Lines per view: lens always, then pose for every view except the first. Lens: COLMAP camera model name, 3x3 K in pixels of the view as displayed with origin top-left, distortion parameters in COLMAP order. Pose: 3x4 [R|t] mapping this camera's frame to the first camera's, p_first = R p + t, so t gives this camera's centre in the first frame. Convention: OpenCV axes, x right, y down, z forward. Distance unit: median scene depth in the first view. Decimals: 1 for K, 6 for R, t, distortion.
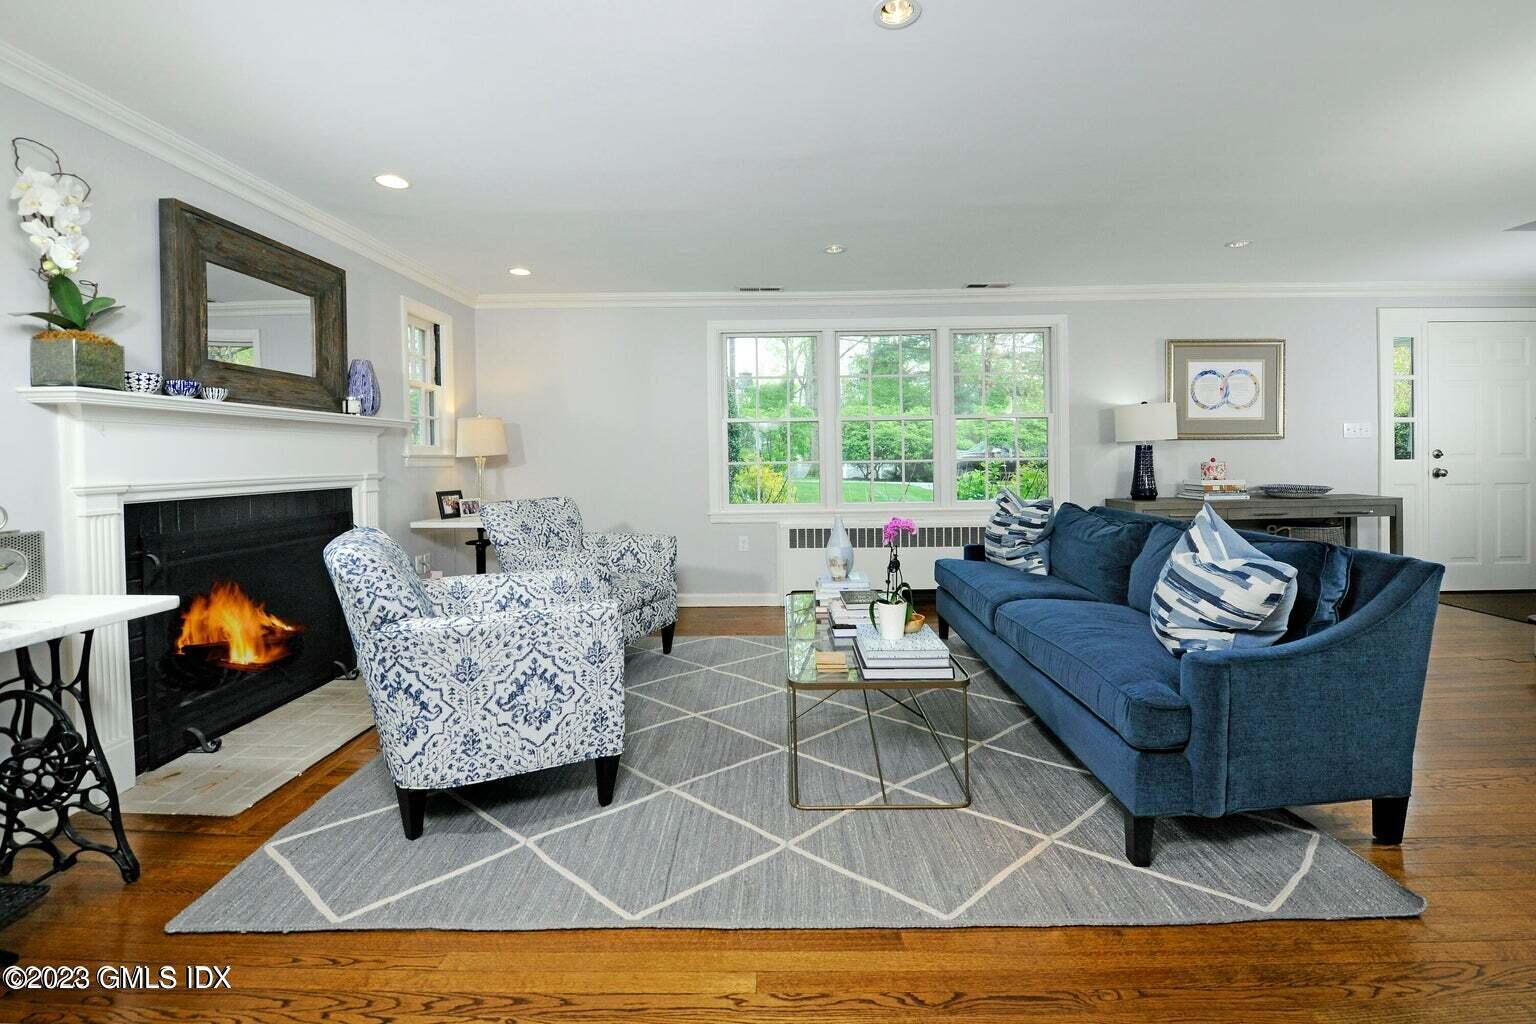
lens RADIAL K [[668.5, 0, 772.5], [0, 668.5, 460.0], [0, 0, 1]] dist [-0.019992, -0.000327]
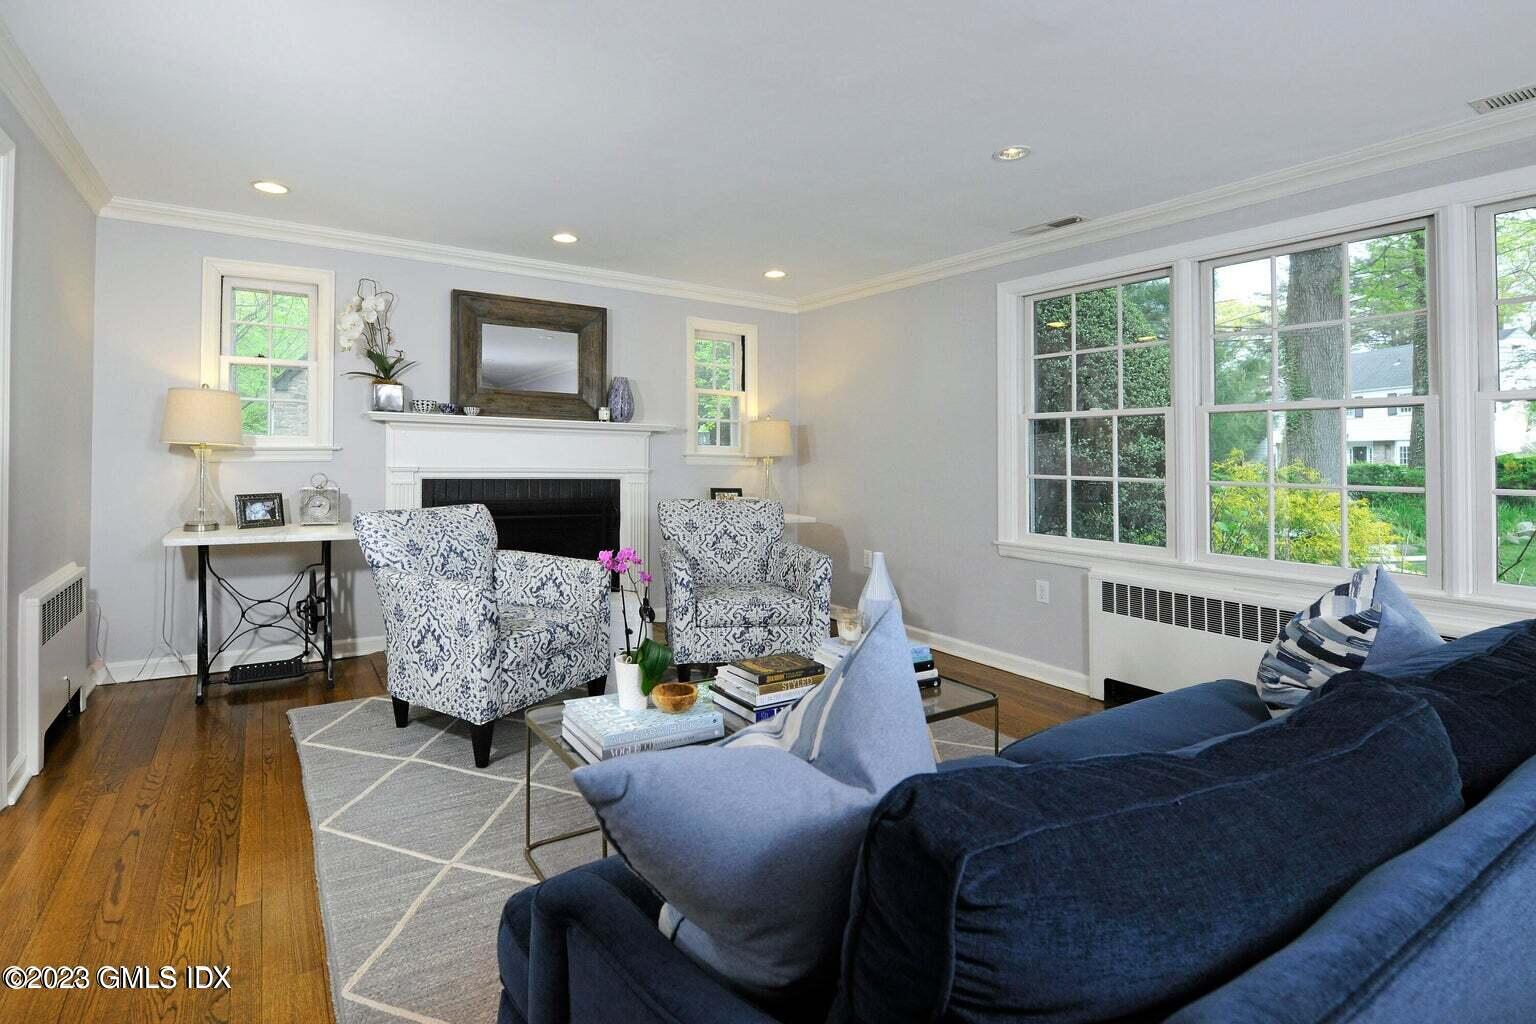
lens RADIAL K [[706.4, 0, 652.6], [0, 706.4, 449.9], [0, 0, 1]] dist [-0.014885, -0.000091]
pose [[0.500647, 0.015953, -0.865505, 0.774438], [-0.029940, 0.999551, 0.001105, -0.024238], [0.865134, 0.025361, 0.500900, 0.538786]]
